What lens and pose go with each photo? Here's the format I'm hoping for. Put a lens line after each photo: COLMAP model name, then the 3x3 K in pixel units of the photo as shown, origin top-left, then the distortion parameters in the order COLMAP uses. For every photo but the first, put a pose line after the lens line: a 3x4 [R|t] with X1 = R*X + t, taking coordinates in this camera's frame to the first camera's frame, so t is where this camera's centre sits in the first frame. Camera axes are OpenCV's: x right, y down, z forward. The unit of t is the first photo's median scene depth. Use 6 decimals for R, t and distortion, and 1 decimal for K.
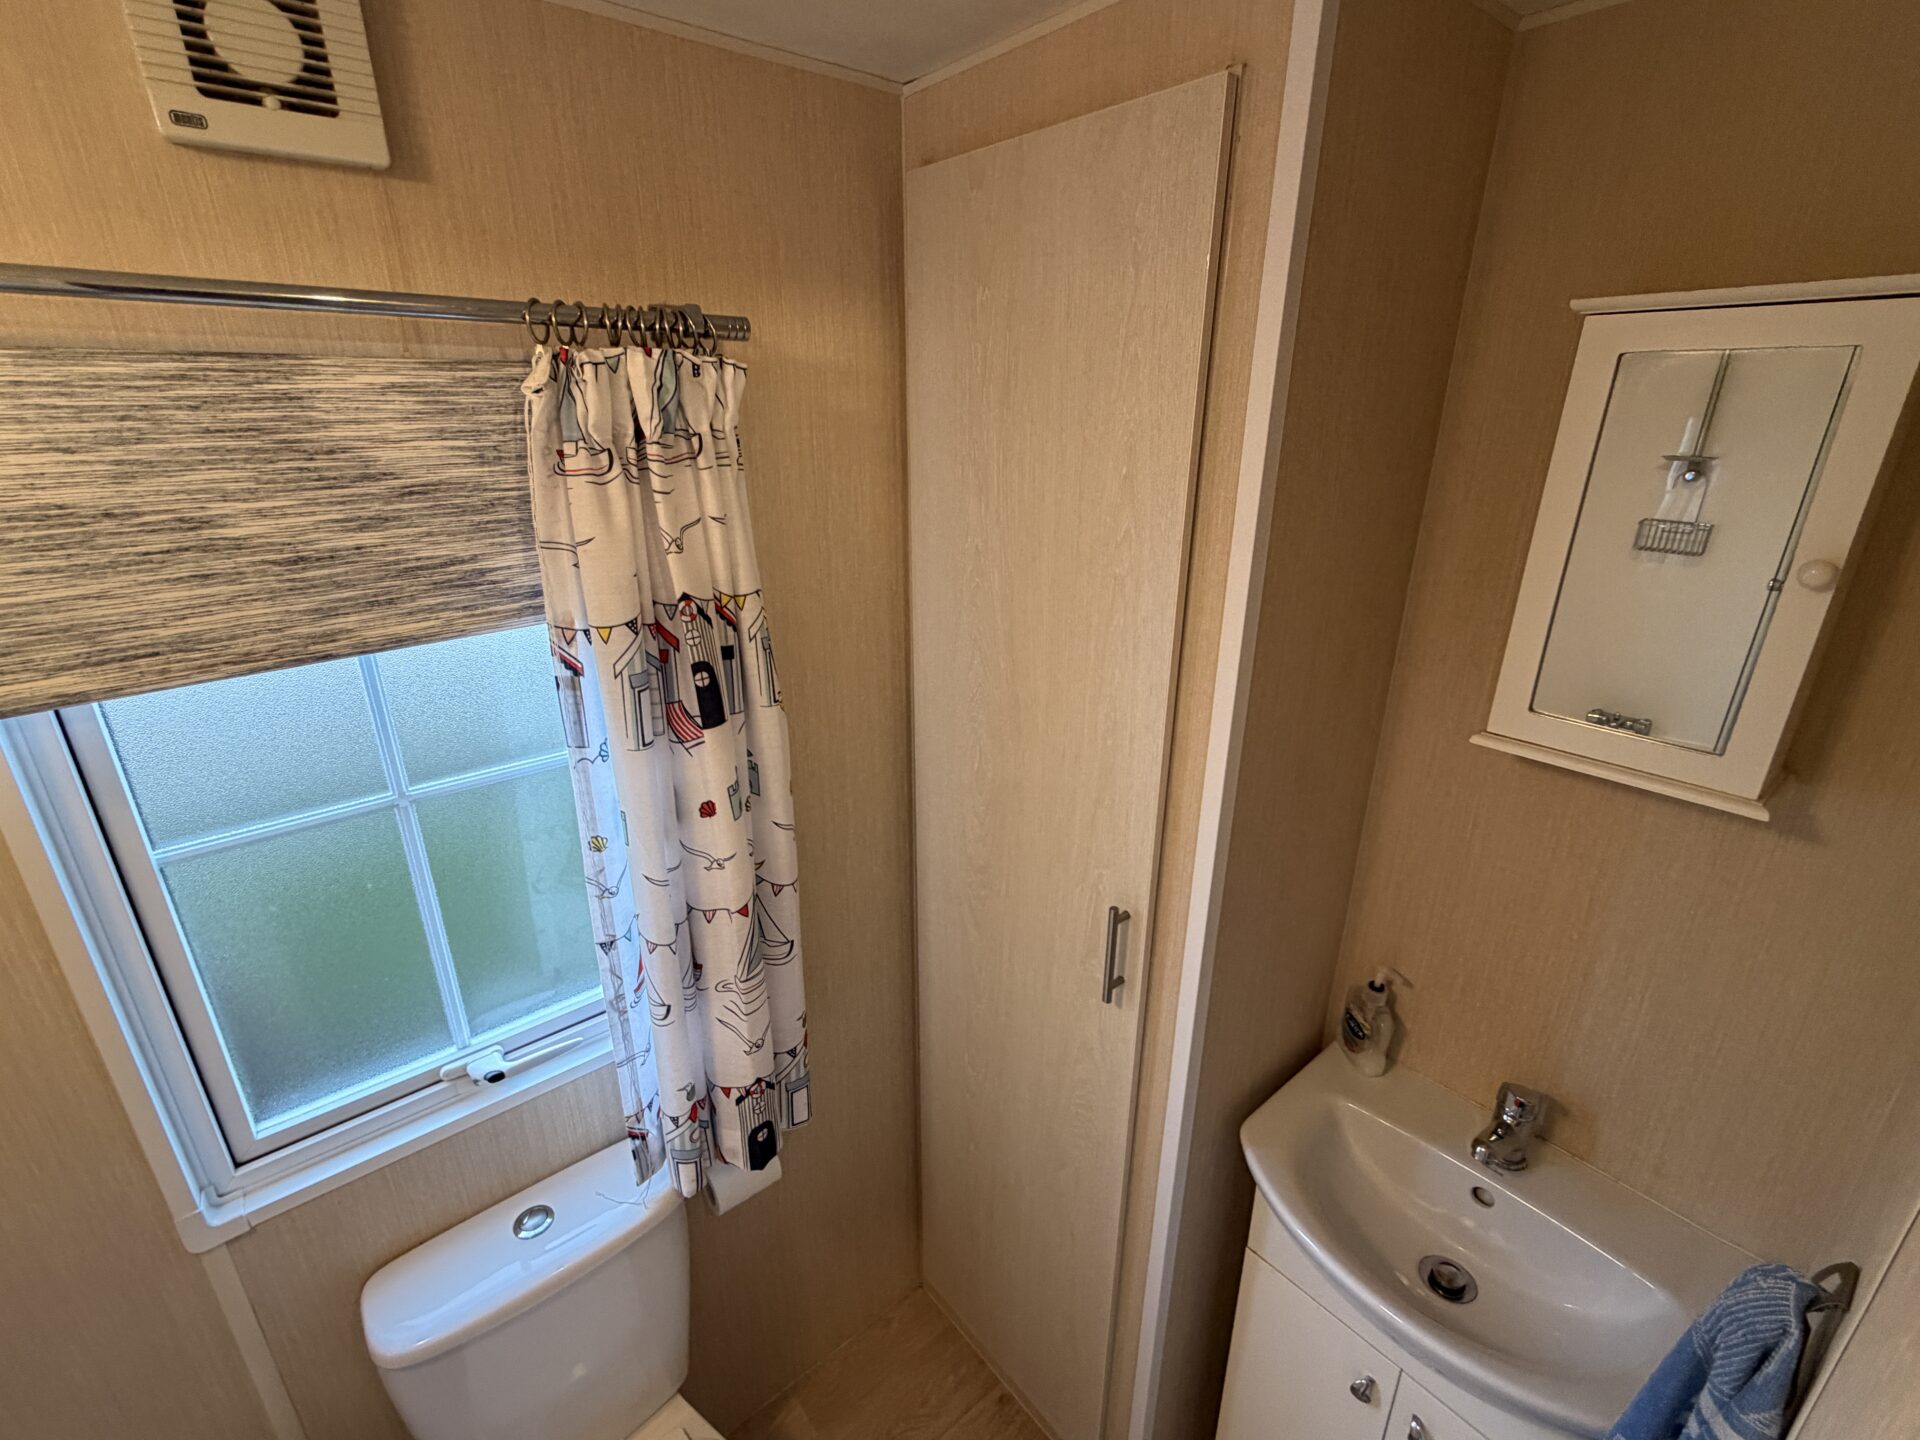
lens RADIAL K [[855.7, 0, 960.0], [0, 855.7, 720.0], [0, 0, 1]] dist [0.000596, 0.000242]
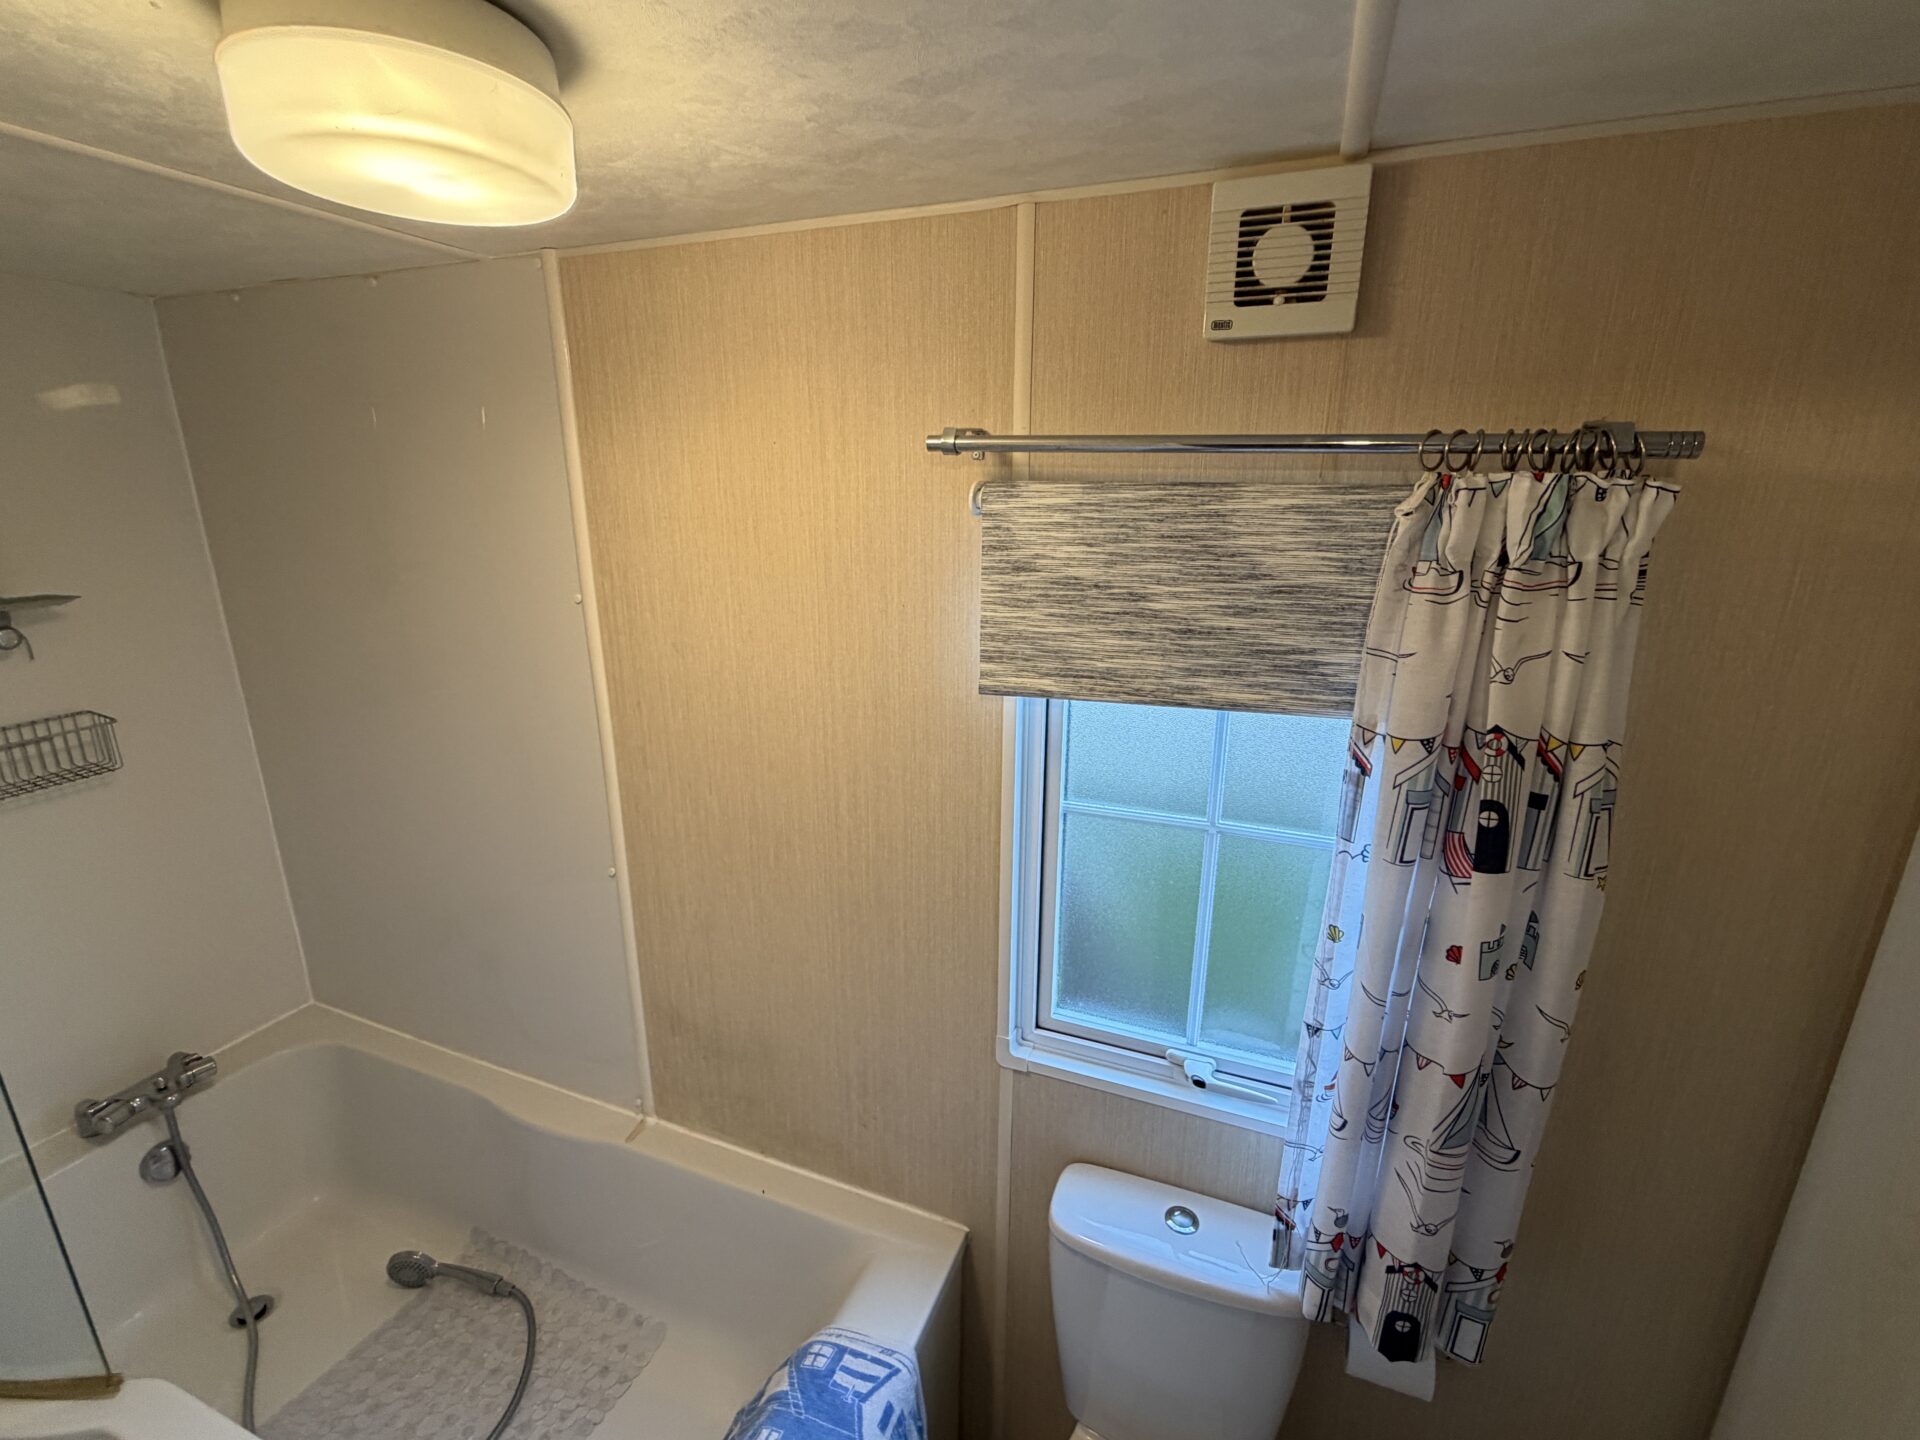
lens RADIAL K [[855.7, 0, 960.0], [0, 855.7, 720.0], [0, 0, 1]] dist [0.000596, 0.000242]
pose [[0.481194, 0.242679, -0.842353, 0.181917], [-0.312864, 0.945177, 0.093579, -0.059208], [0.818882, 0.218513, 0.530739, 0.026156]]
